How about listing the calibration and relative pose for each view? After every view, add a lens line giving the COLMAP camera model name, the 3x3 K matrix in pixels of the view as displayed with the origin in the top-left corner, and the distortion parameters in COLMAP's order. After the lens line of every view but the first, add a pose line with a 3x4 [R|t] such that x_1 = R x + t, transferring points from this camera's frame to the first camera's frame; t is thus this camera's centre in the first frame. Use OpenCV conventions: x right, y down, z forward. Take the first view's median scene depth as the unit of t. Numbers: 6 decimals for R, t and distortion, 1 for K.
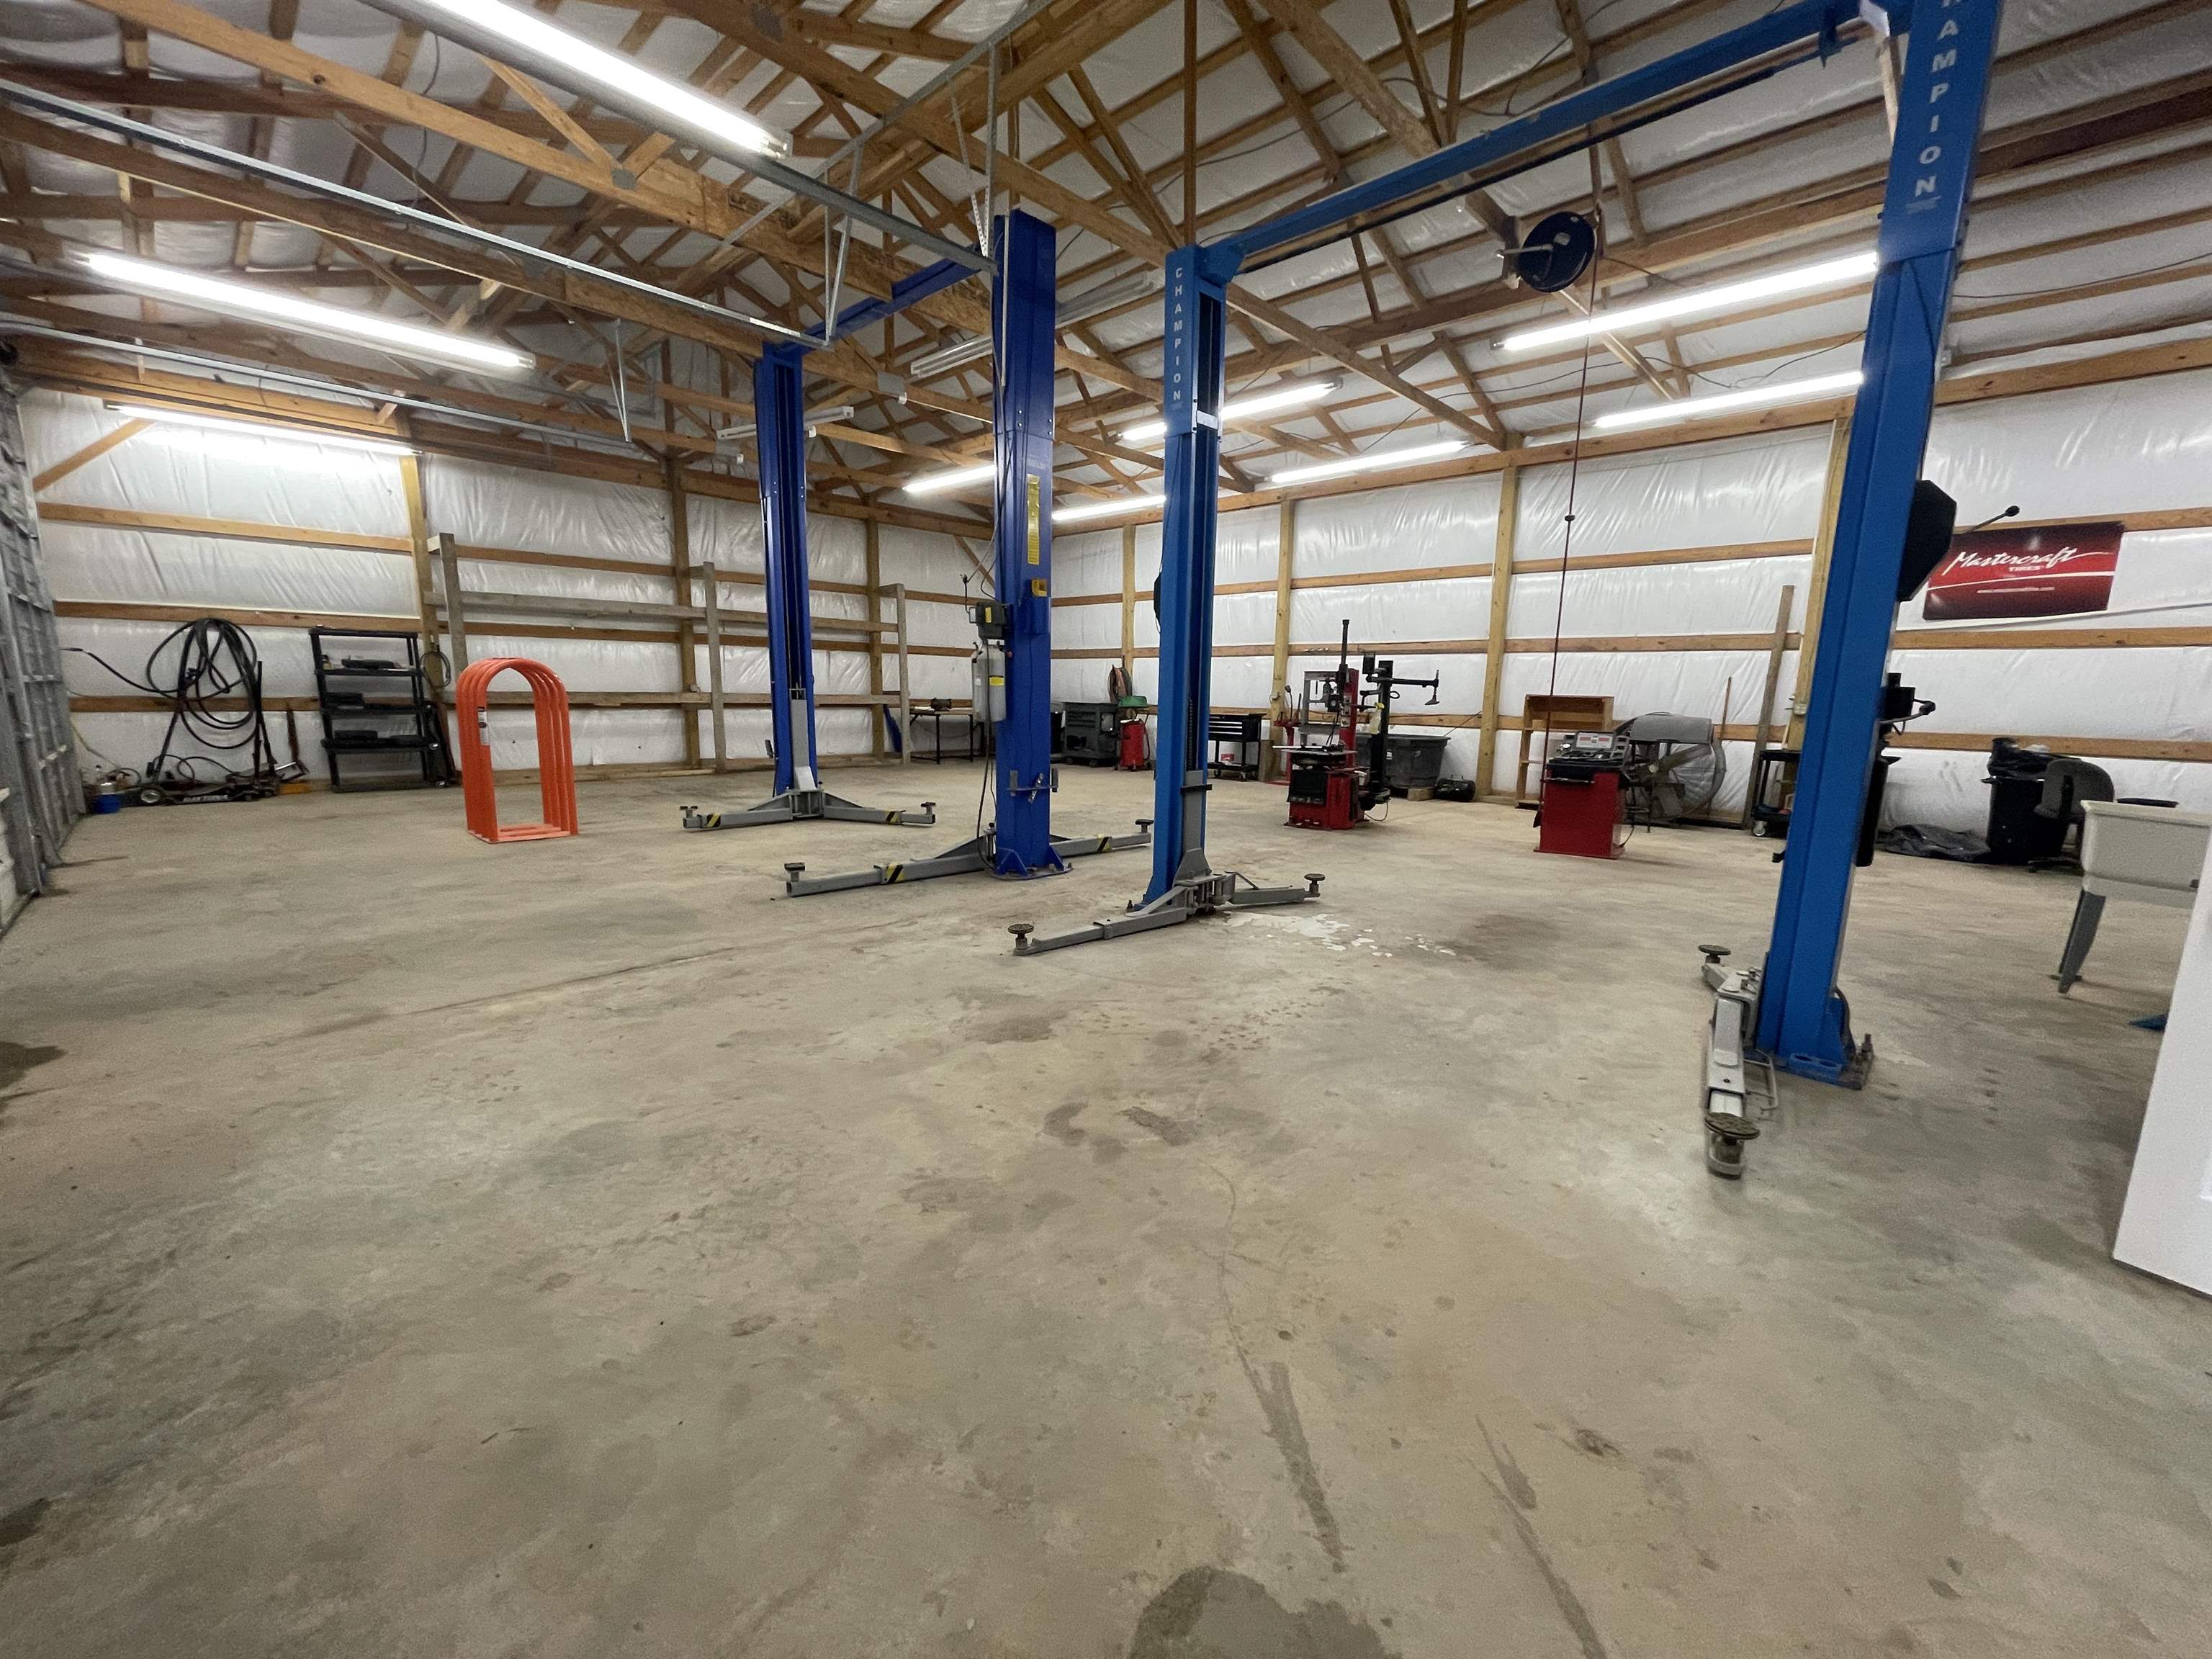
lens RADIAL K [[887.7, 0, 1125.7], [0, 887.7, 872.6], [0, 0, 1]] dist [0.000810, 0.000037]
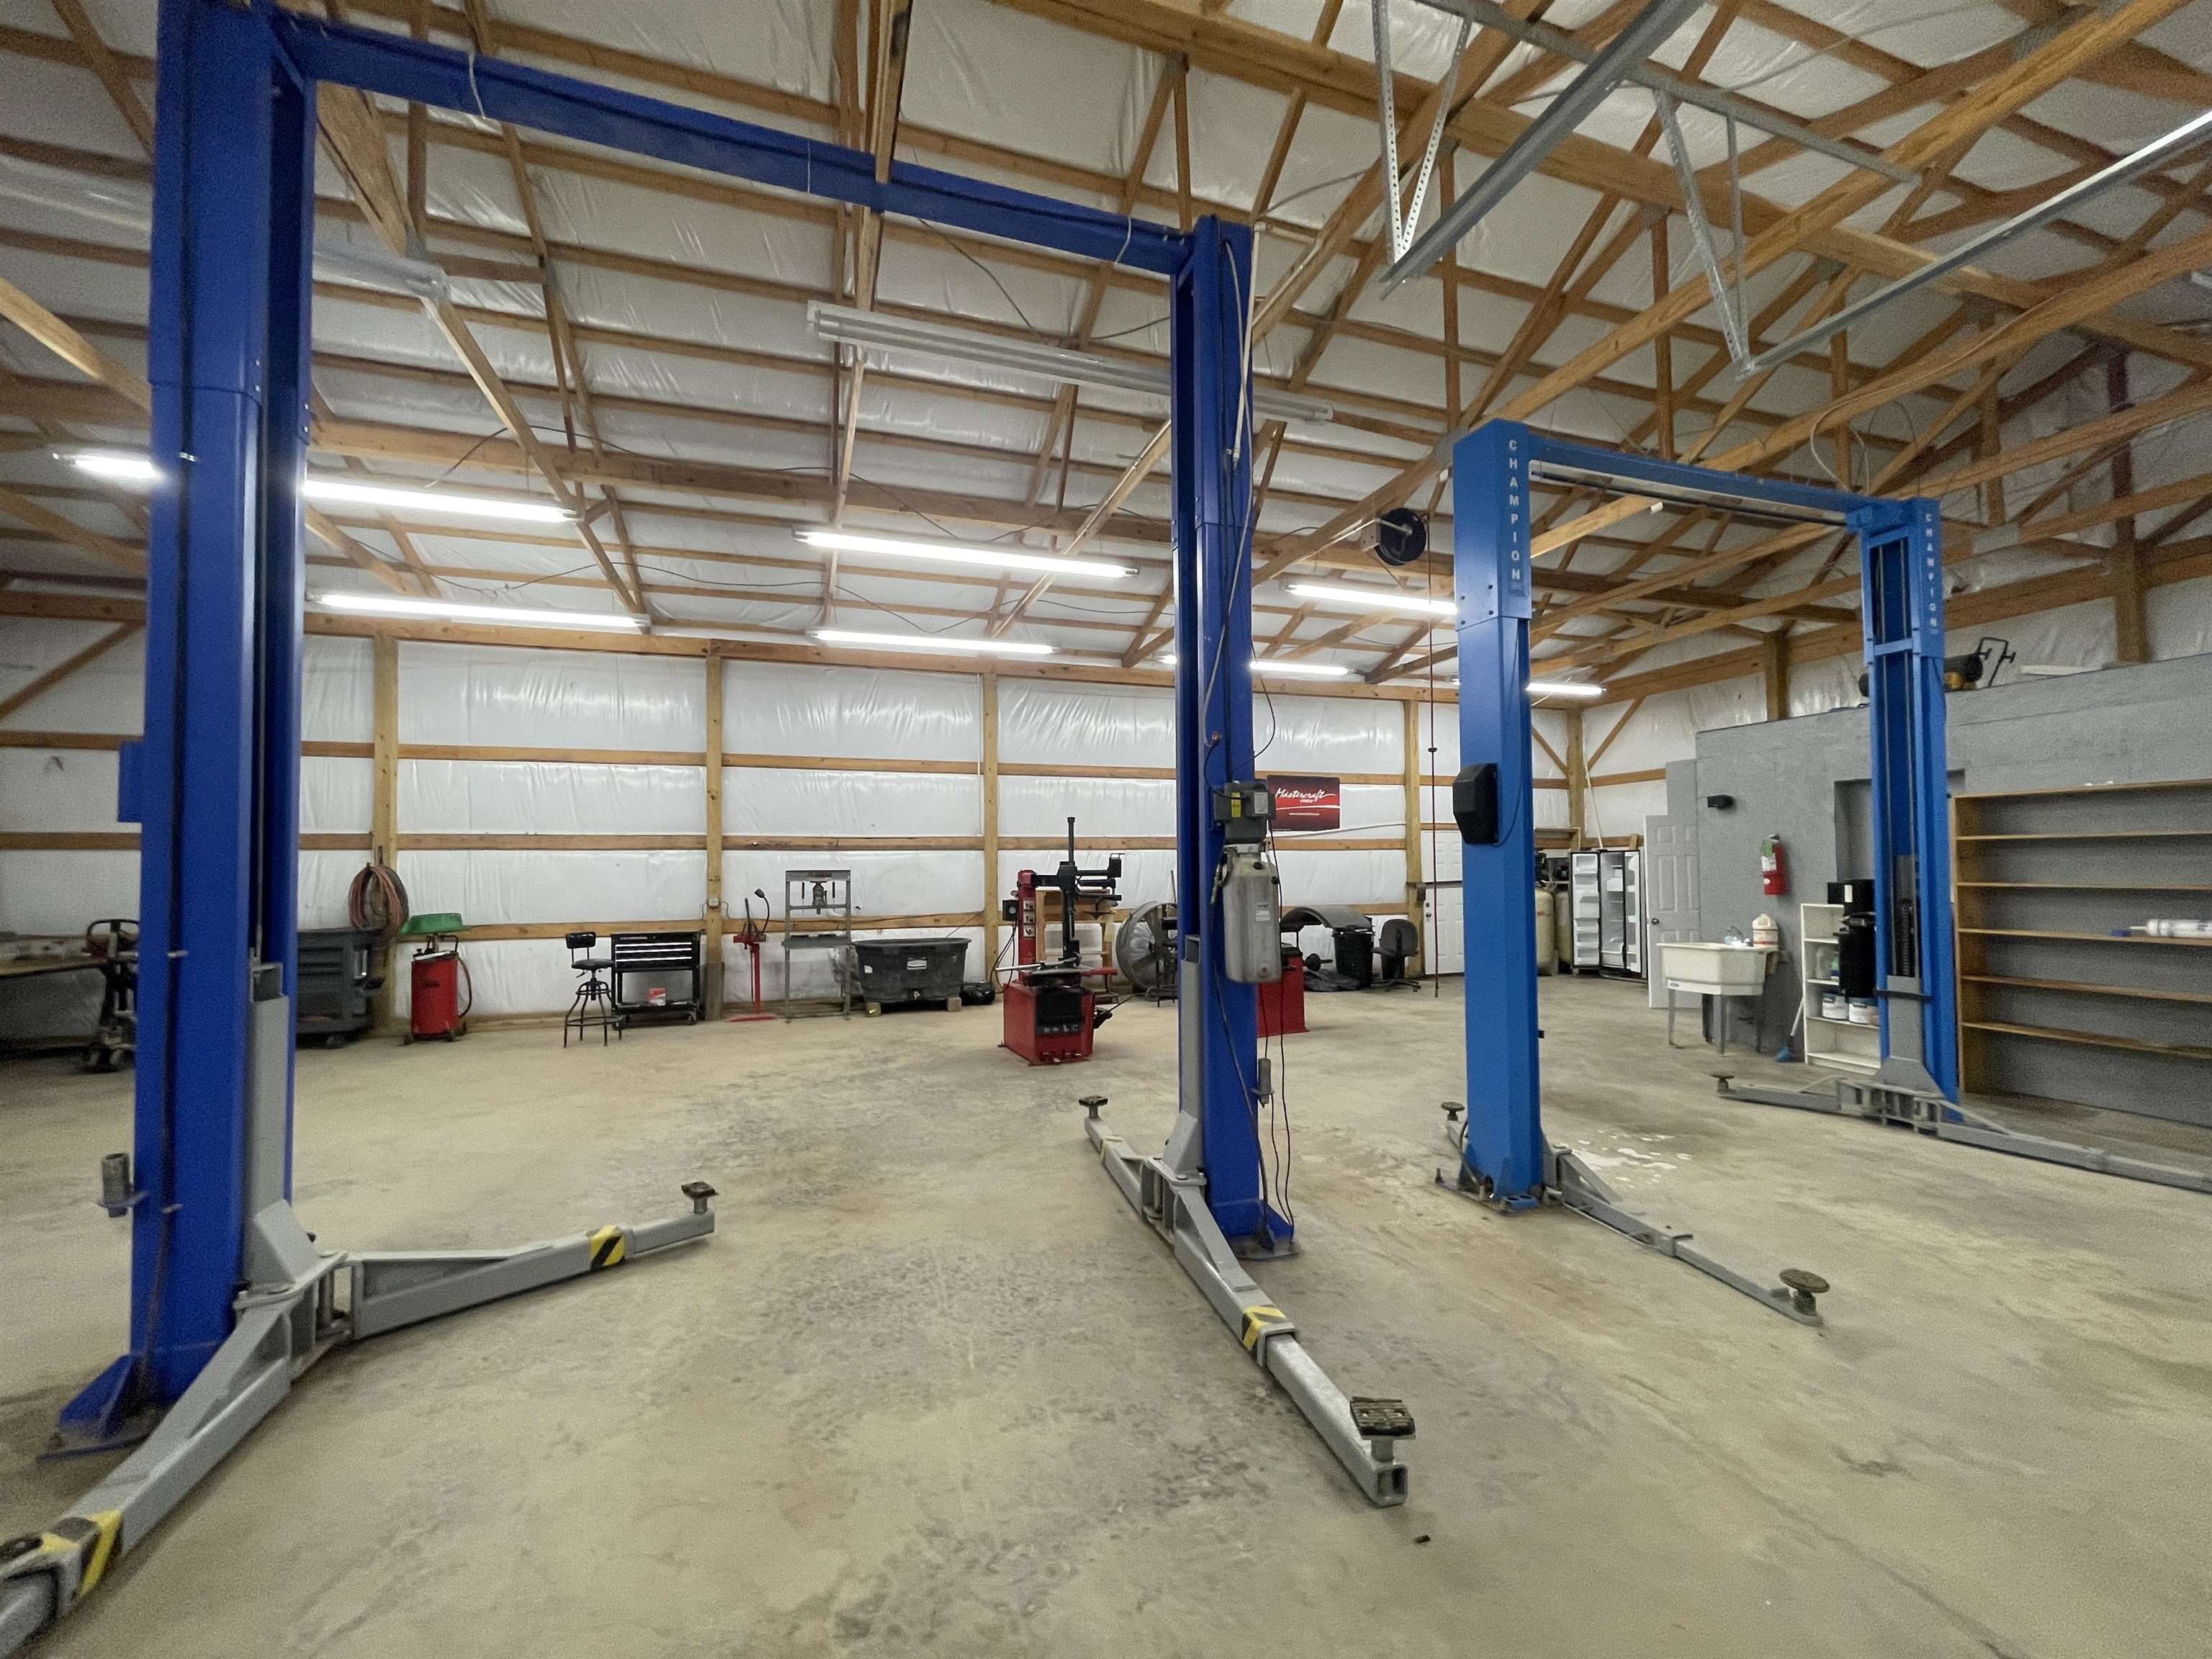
lens RADIAL K [[887.7, 0, 1093.3], [0, 887.7, 840.2], [0, 0, 1]] dist [0.000810, 0.000037]
pose [[0.465800, 0.009834, 0.884835, -0.558508], [0.199206, 0.973106, -0.115683, -0.167198], [-0.862176, 0.230150, 0.451314, 0.630802]]
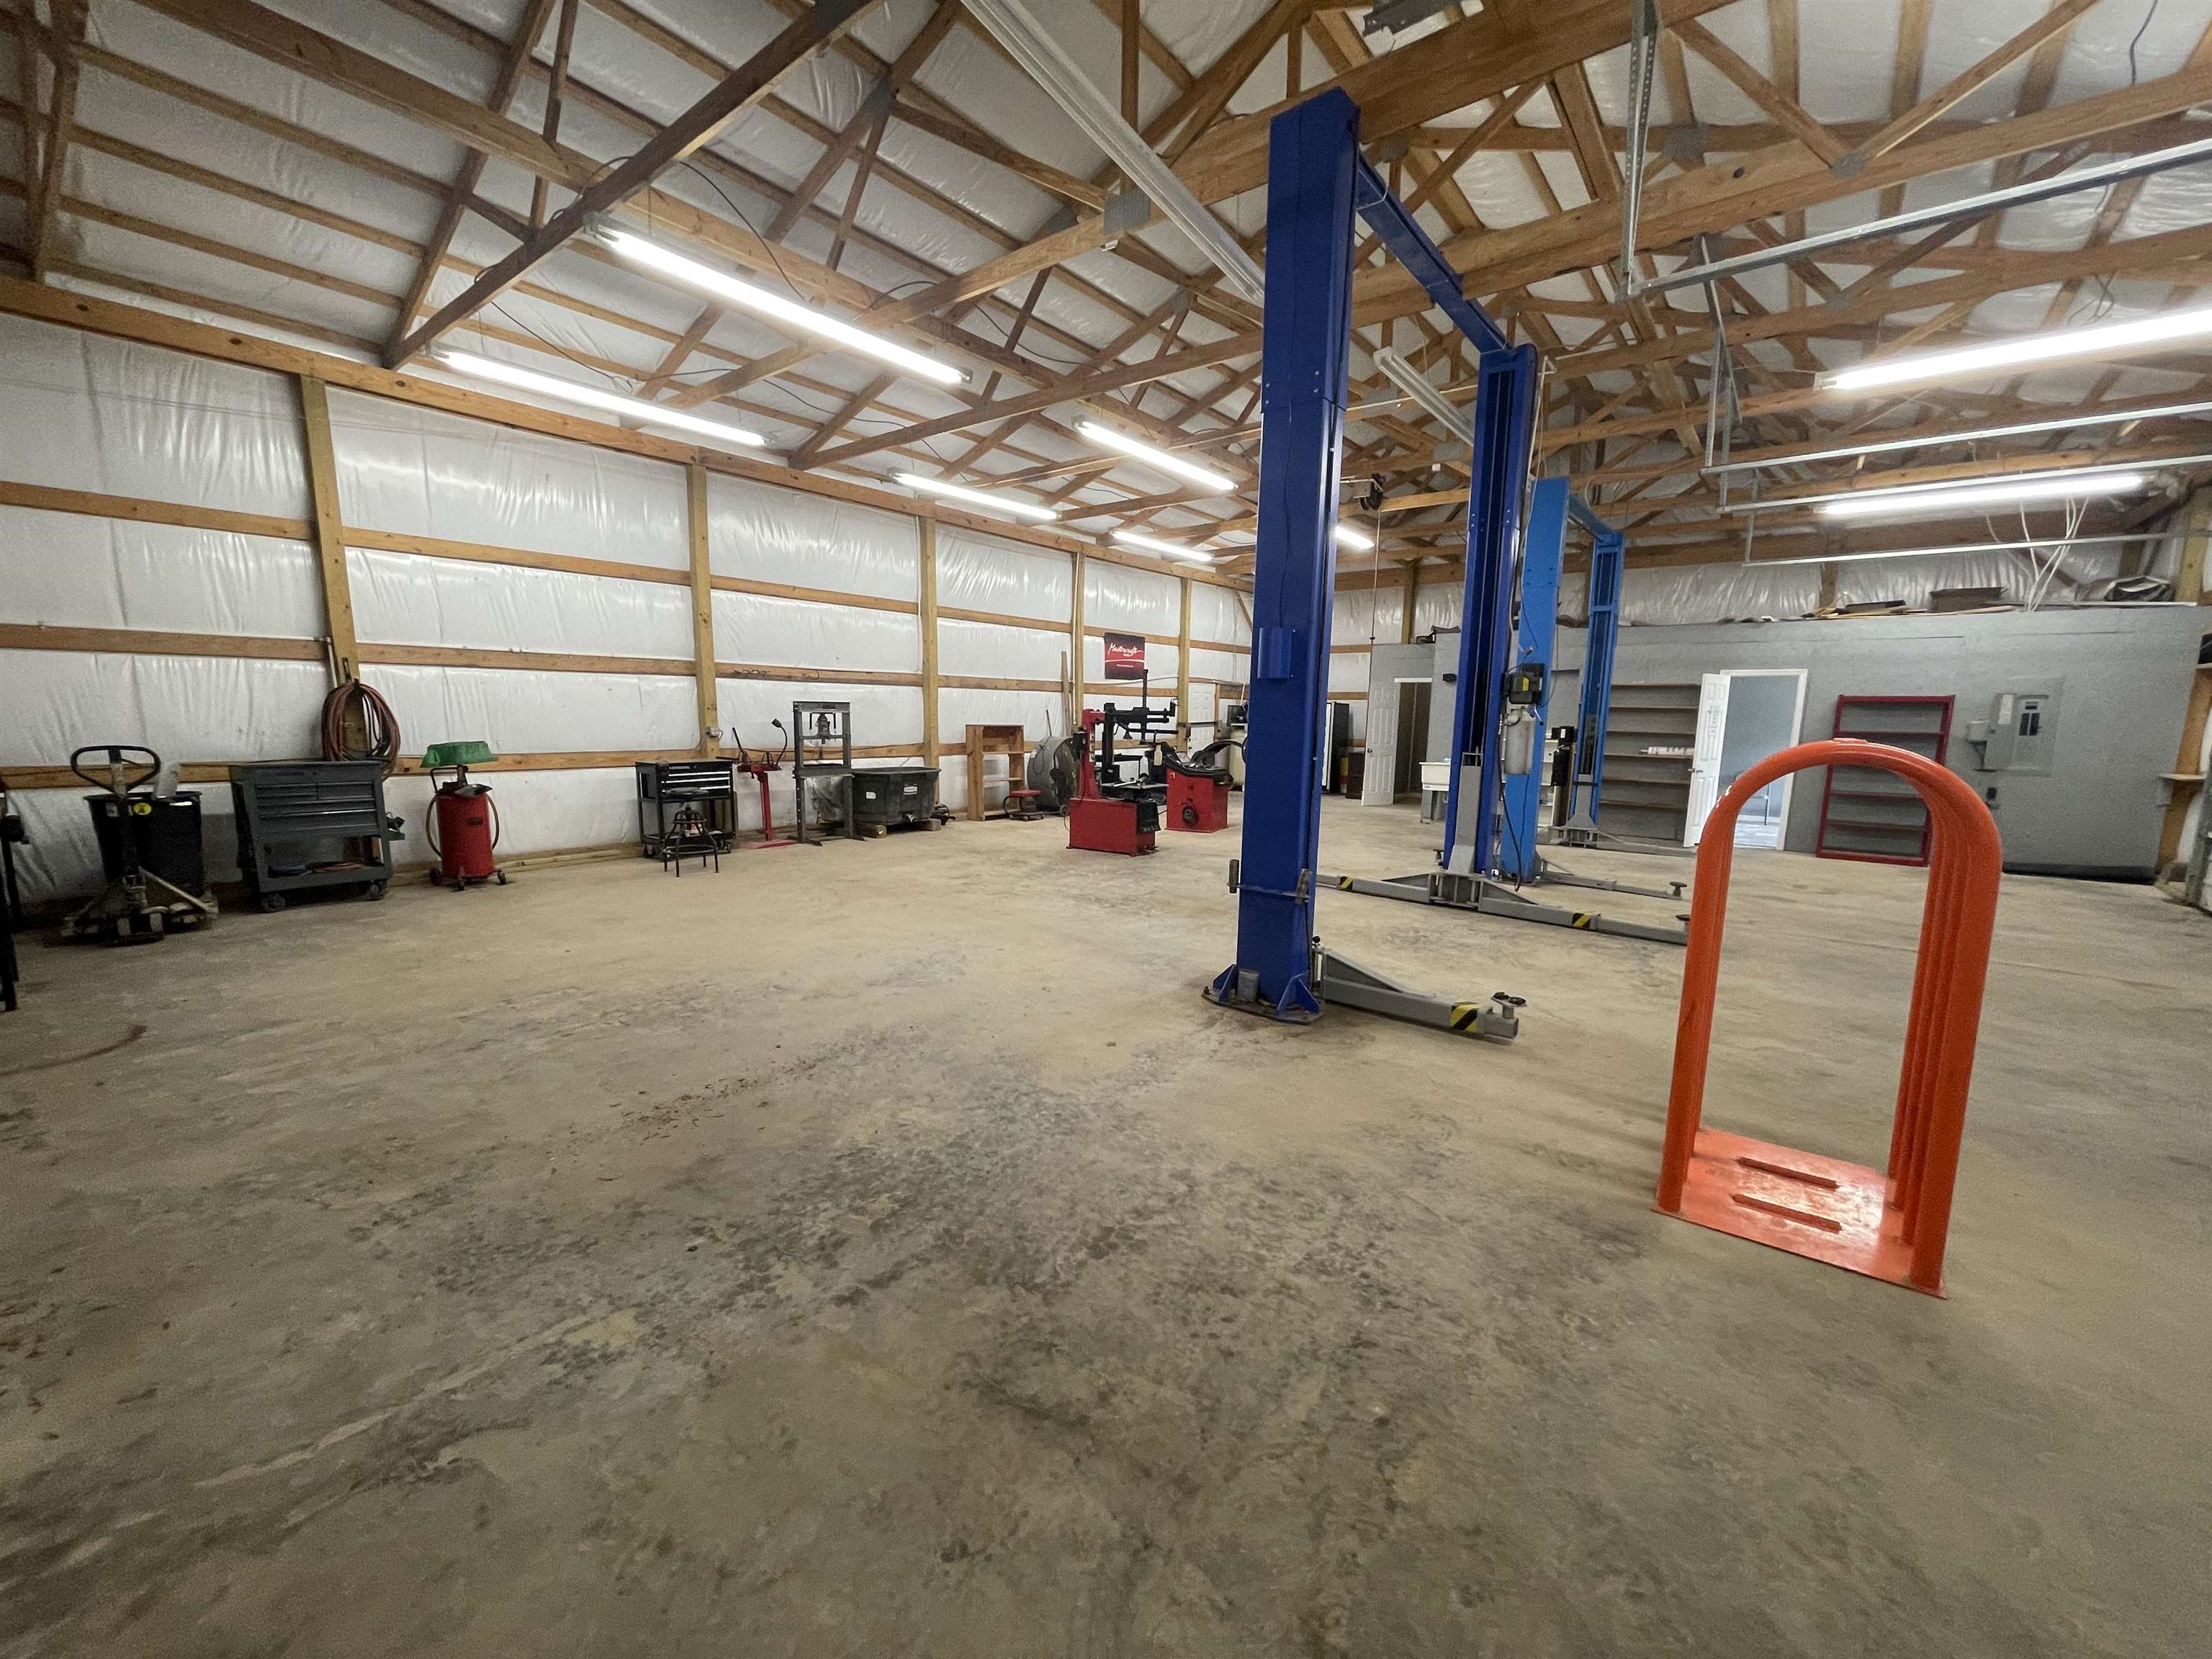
lens RADIAL K [[887.7, 0, 1113.1], [0, 887.7, 828.9], [0, 0, 1]] dist [0.000810, 0.000037]
pose [[-0.094162, -0.149839, 0.984216, -0.963020], [0.186260, 0.968501, 0.165266, -0.299991], [-0.977978, 0.198882, -0.063287, 1.228823]]
